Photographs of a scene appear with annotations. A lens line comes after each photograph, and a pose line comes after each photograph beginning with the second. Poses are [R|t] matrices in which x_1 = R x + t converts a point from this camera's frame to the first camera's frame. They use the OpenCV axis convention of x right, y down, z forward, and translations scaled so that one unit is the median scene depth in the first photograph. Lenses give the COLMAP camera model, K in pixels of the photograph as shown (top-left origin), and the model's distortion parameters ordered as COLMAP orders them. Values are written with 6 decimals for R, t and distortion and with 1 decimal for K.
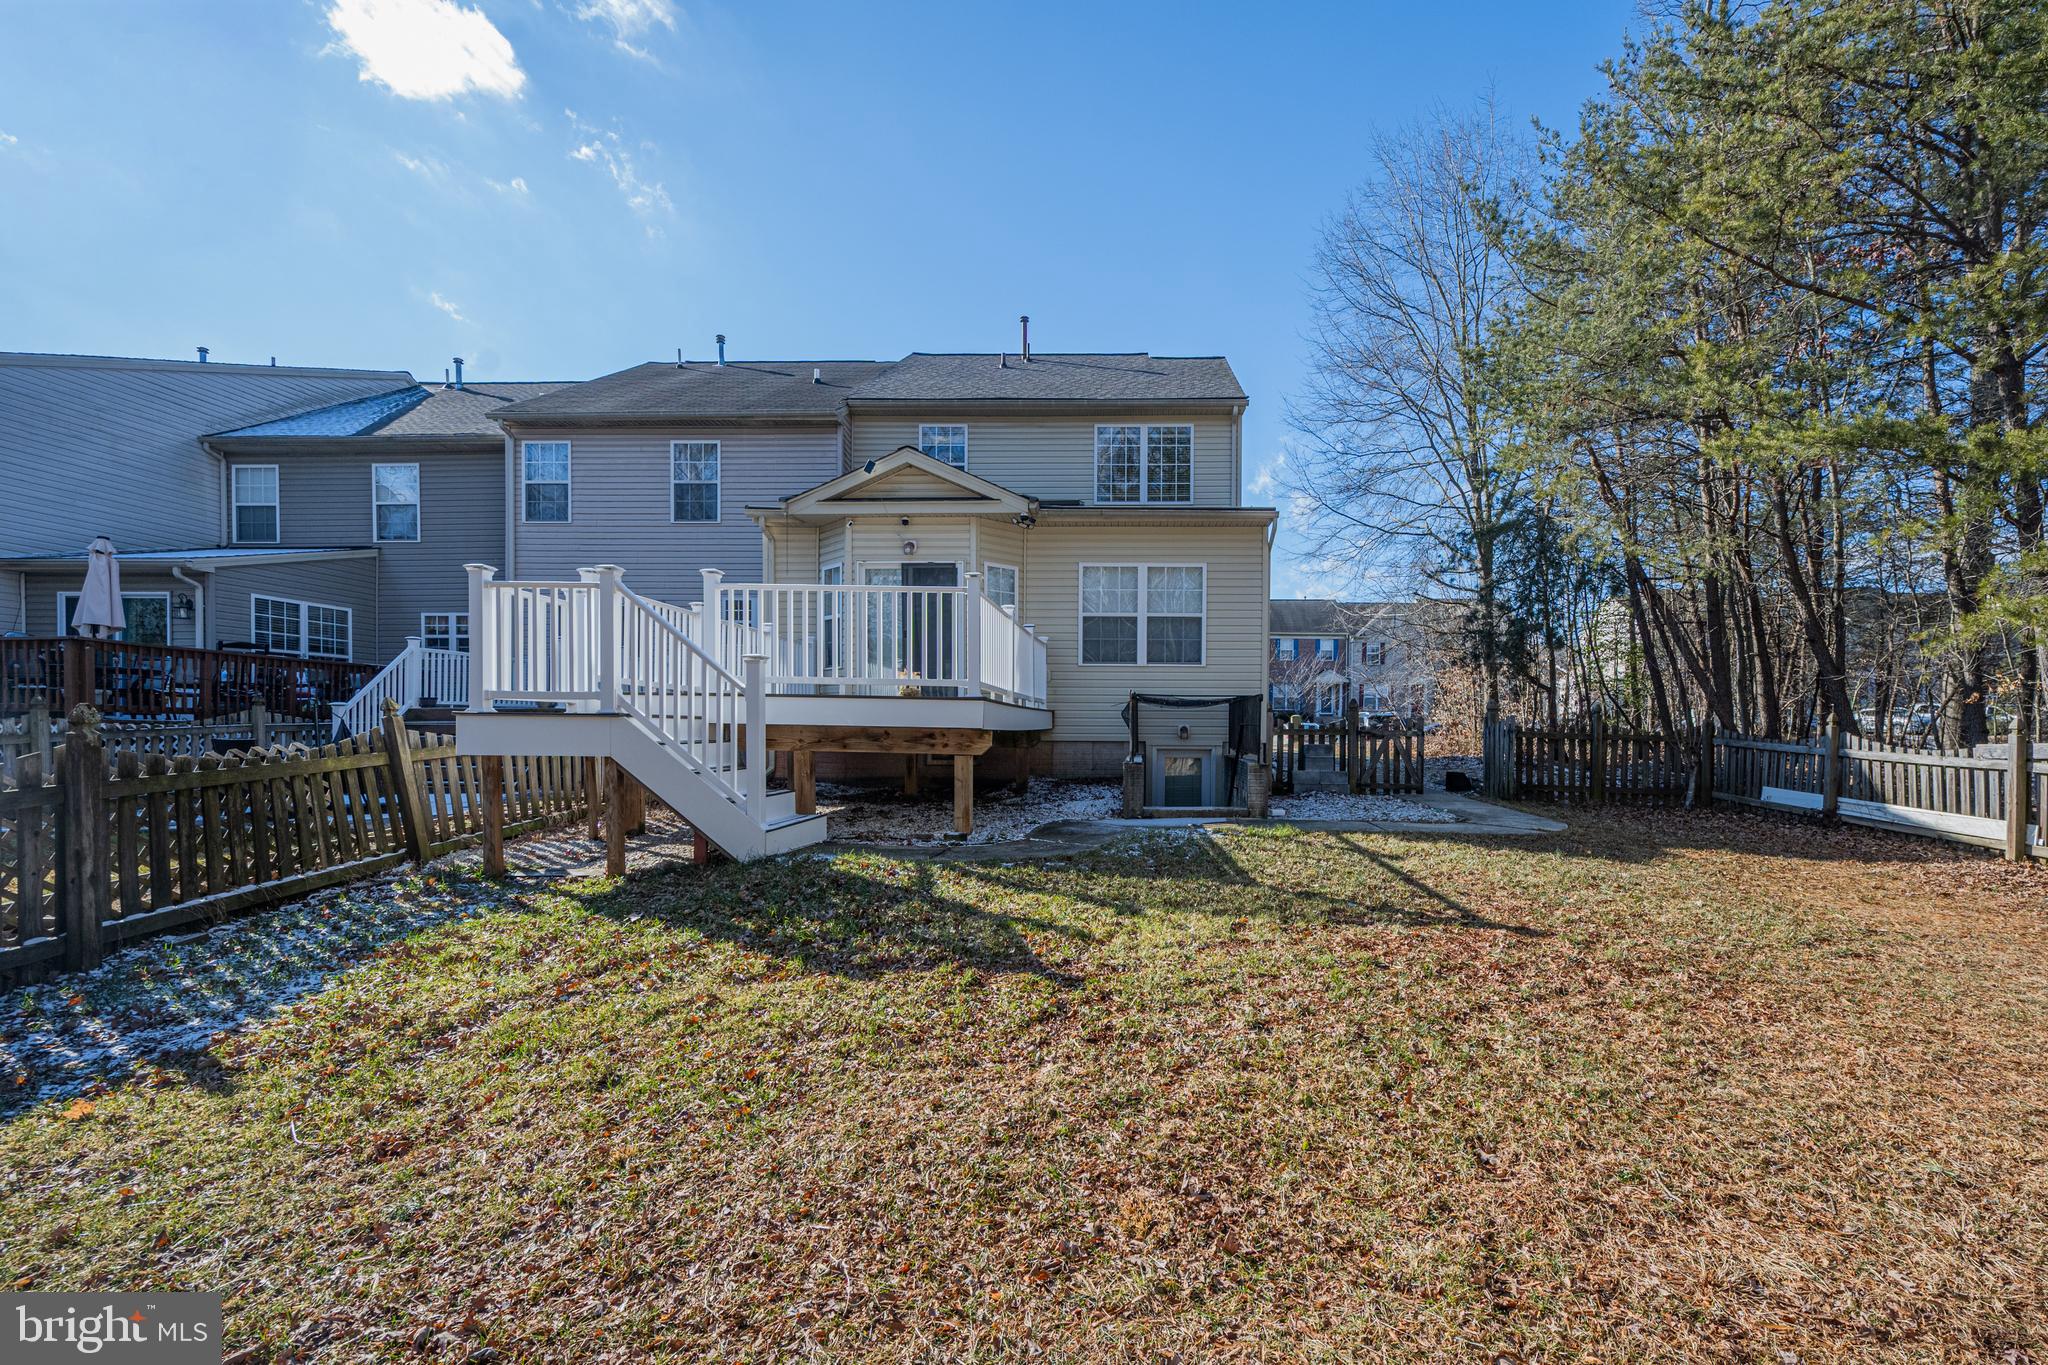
lens RADIAL K [[899.9, 0, 1108.8], [0, 899.9, 744.2], [0, 0, 1]] dist [-0.000536, -0.000275]
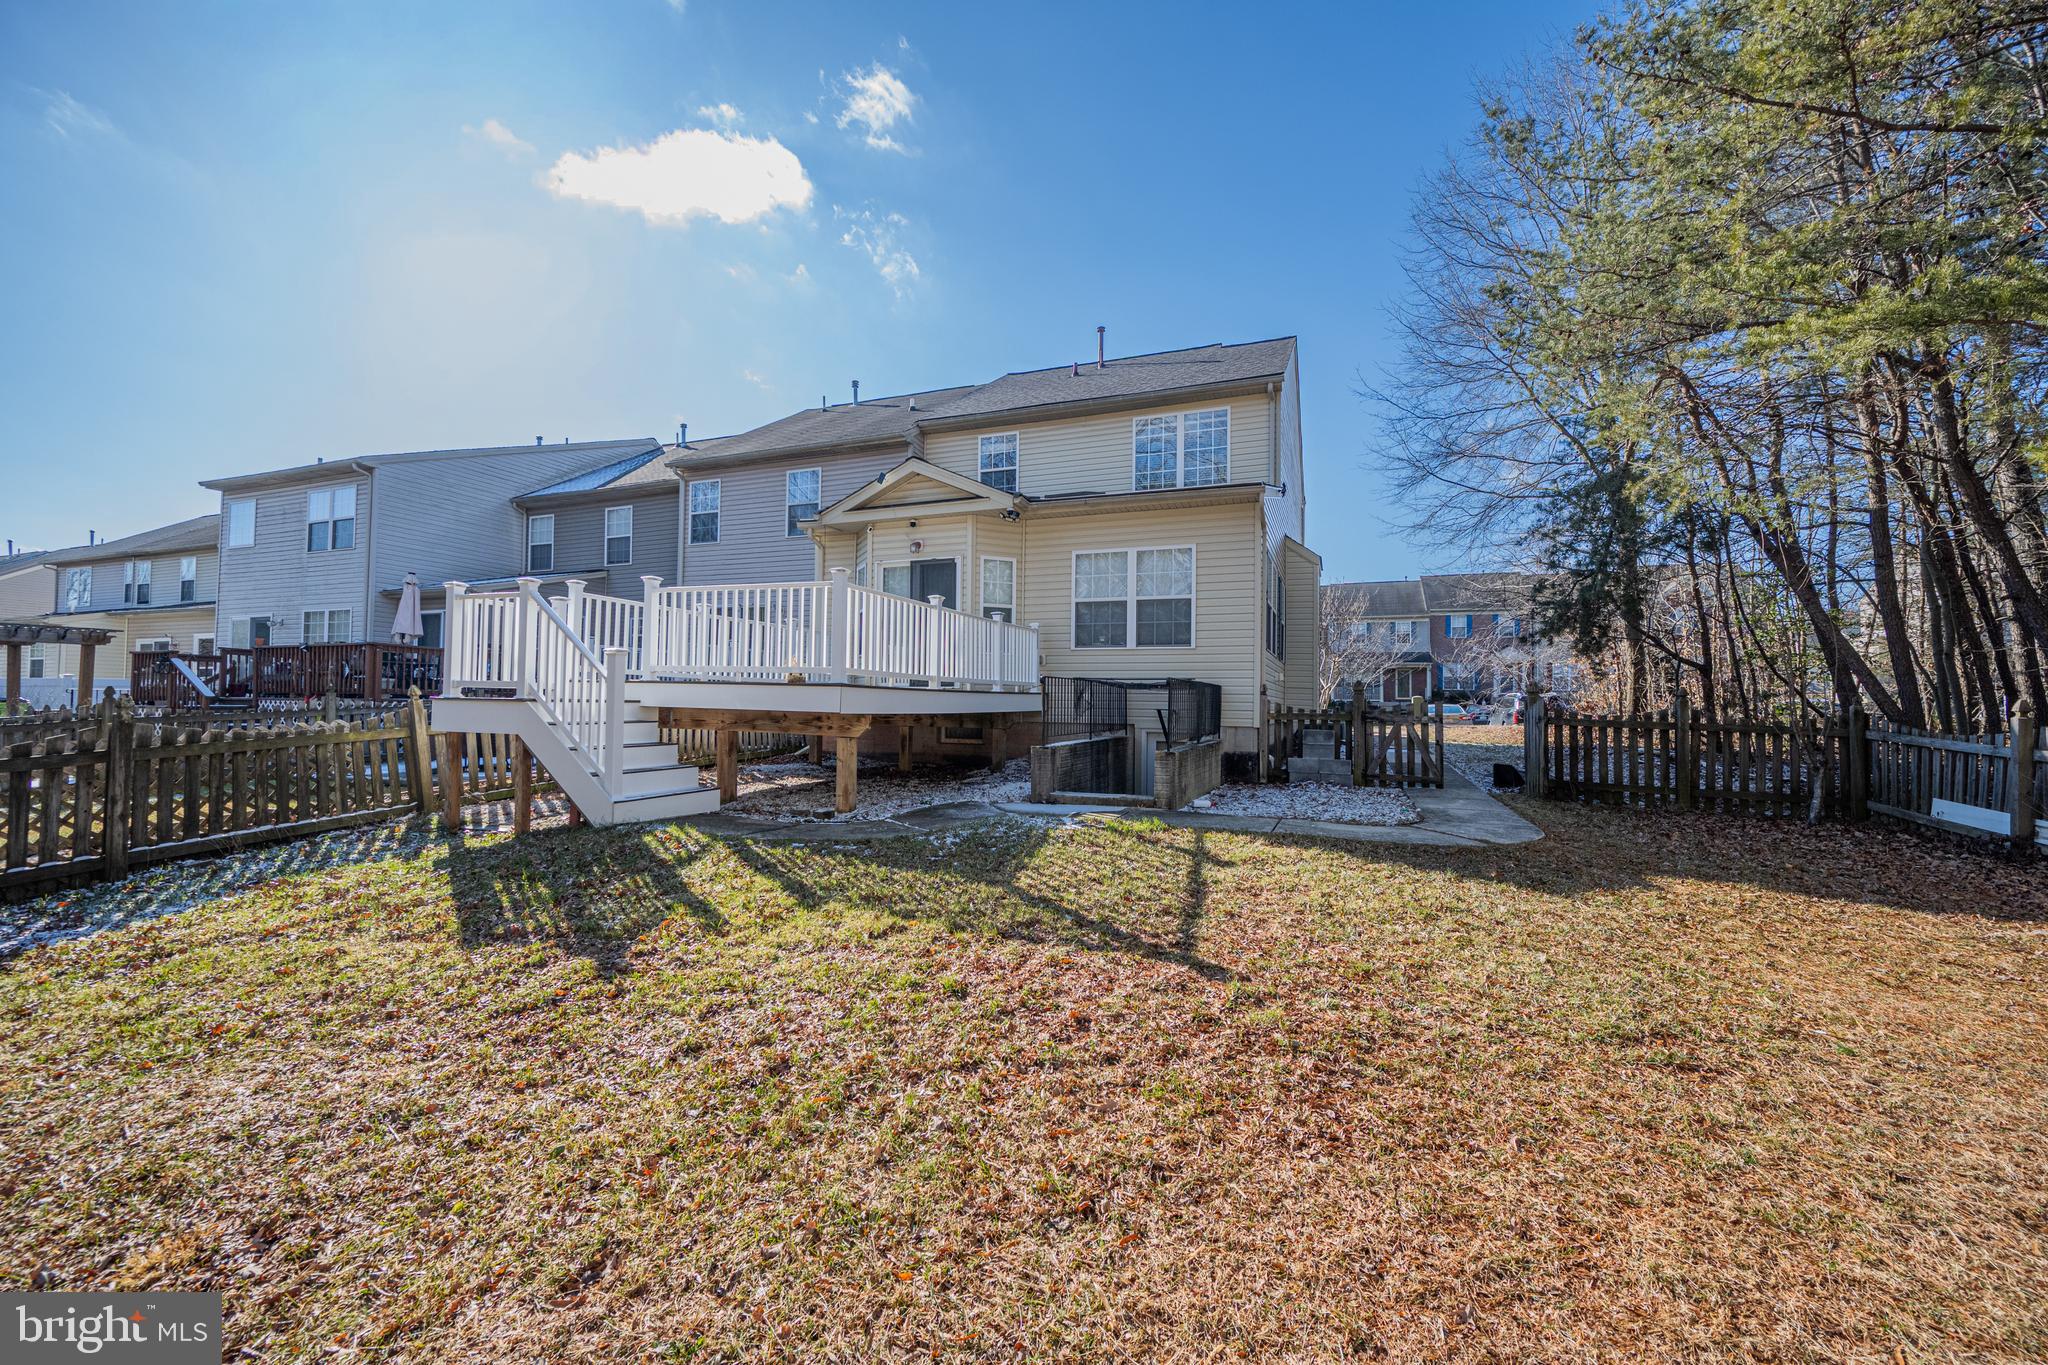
lens RADIAL K [[822.2, 0, 1024.0], [0, 822.2, 682.5], [0, 0, 1]] dist [-0.000915, -0.000656]
pose [[0.938777, -0.003604, -0.344508, 0.250097], [-0.012160, 0.998976, -0.043587, -0.008676], [0.344312, 0.045107, 0.937771, 0.102175]]
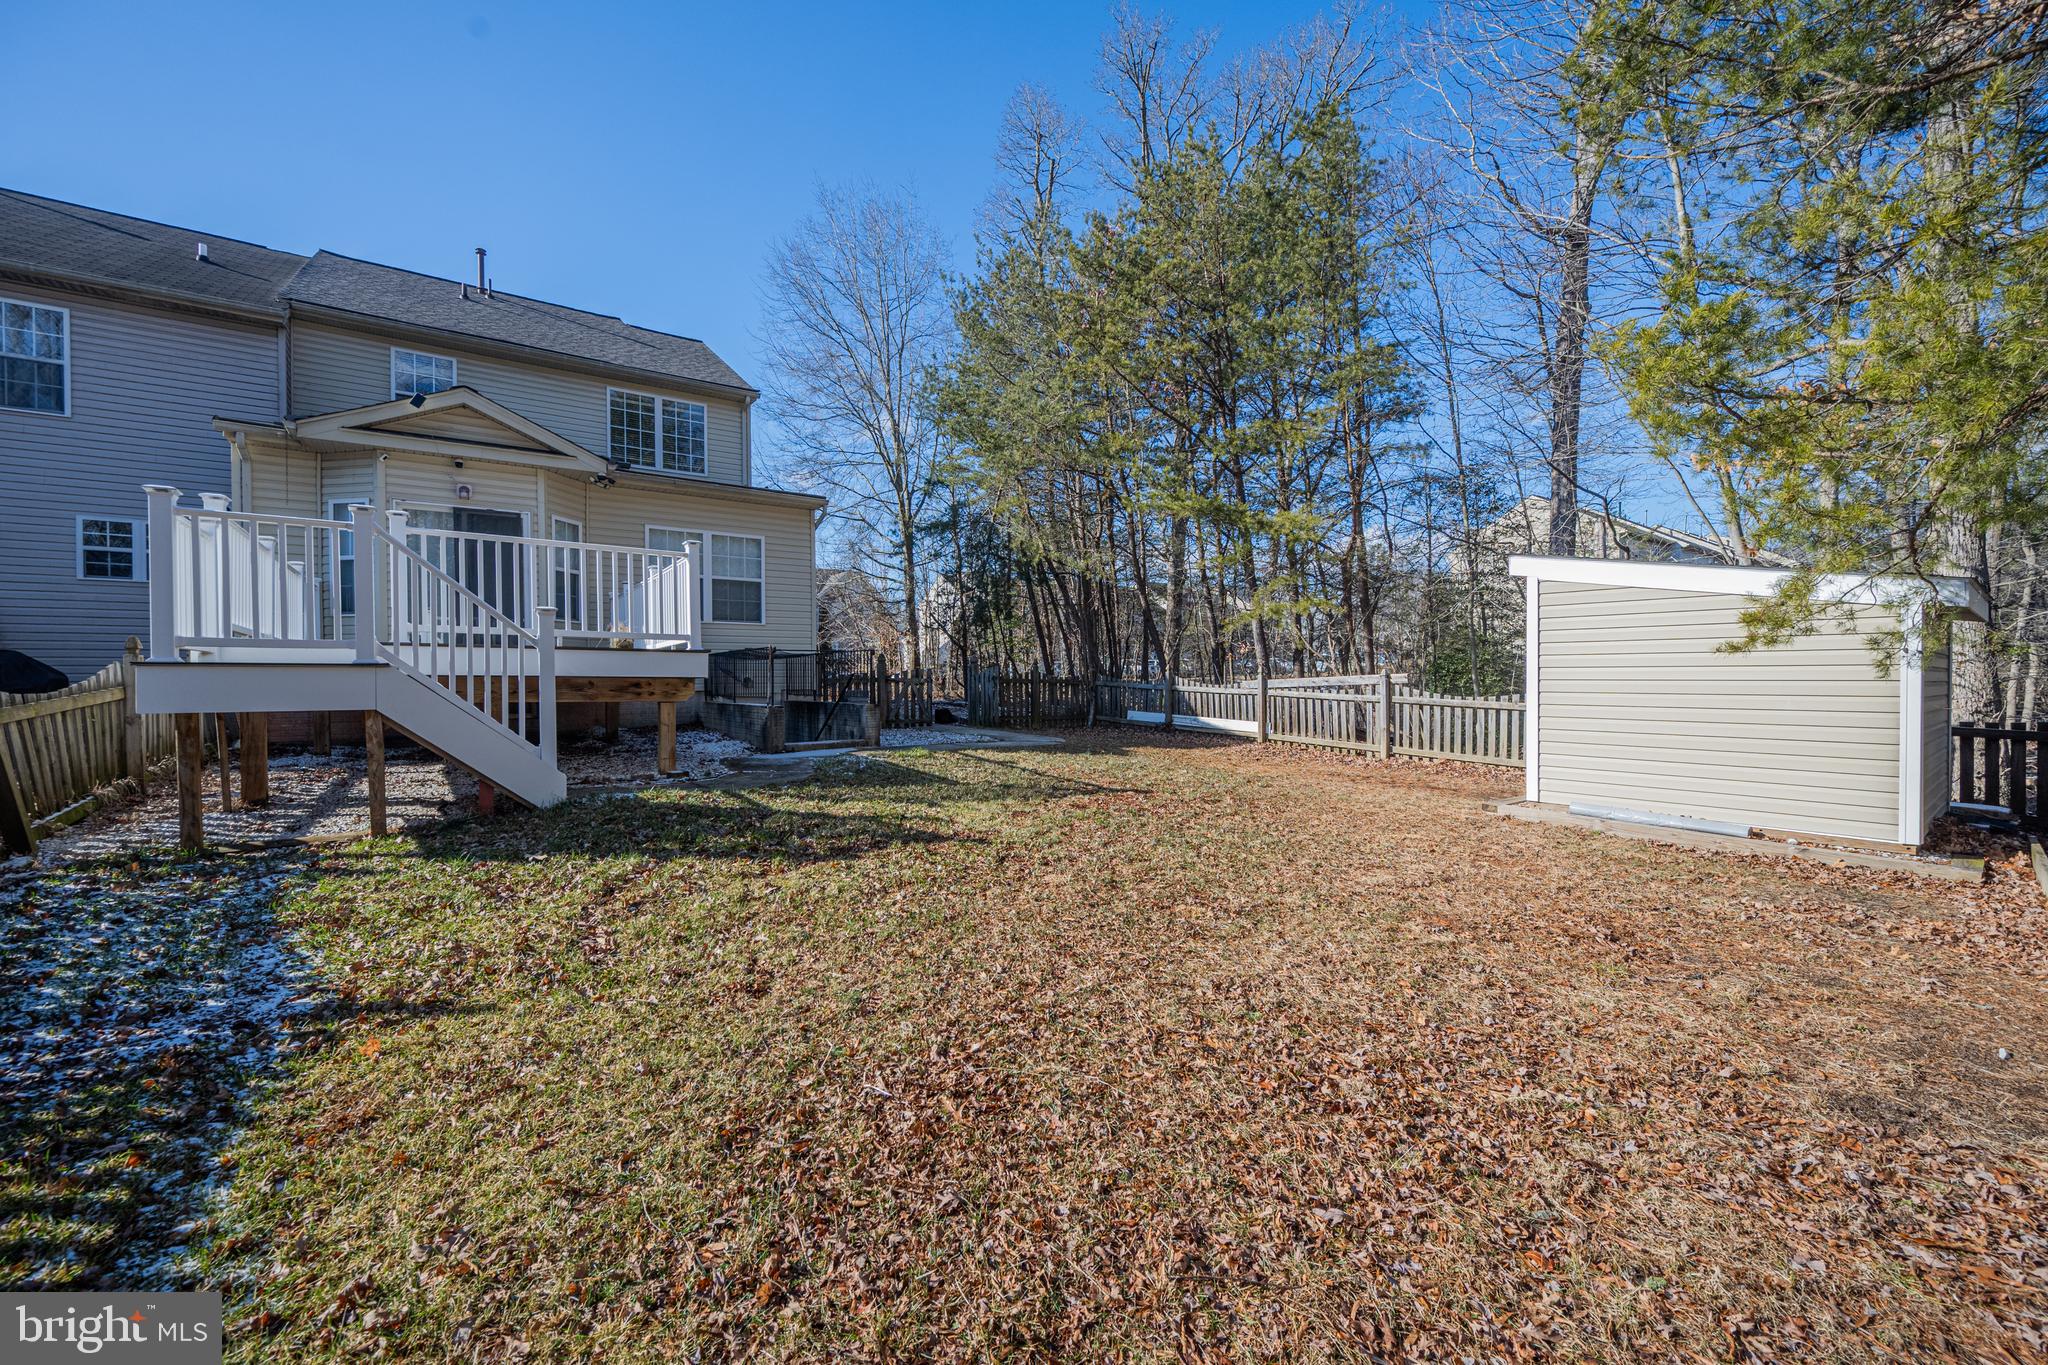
lens RADIAL K [[822.2, 0, 1024.0], [0, 822.2, 682.5], [0, 0, 1]] dist [-0.000915, -0.000656]
pose [[0.799515, -0.014048, 0.600481, -0.271515], [0.022933, 0.999711, -0.007147, 0.003548], [-0.600208, 0.019485, 0.799607, -0.049214]]
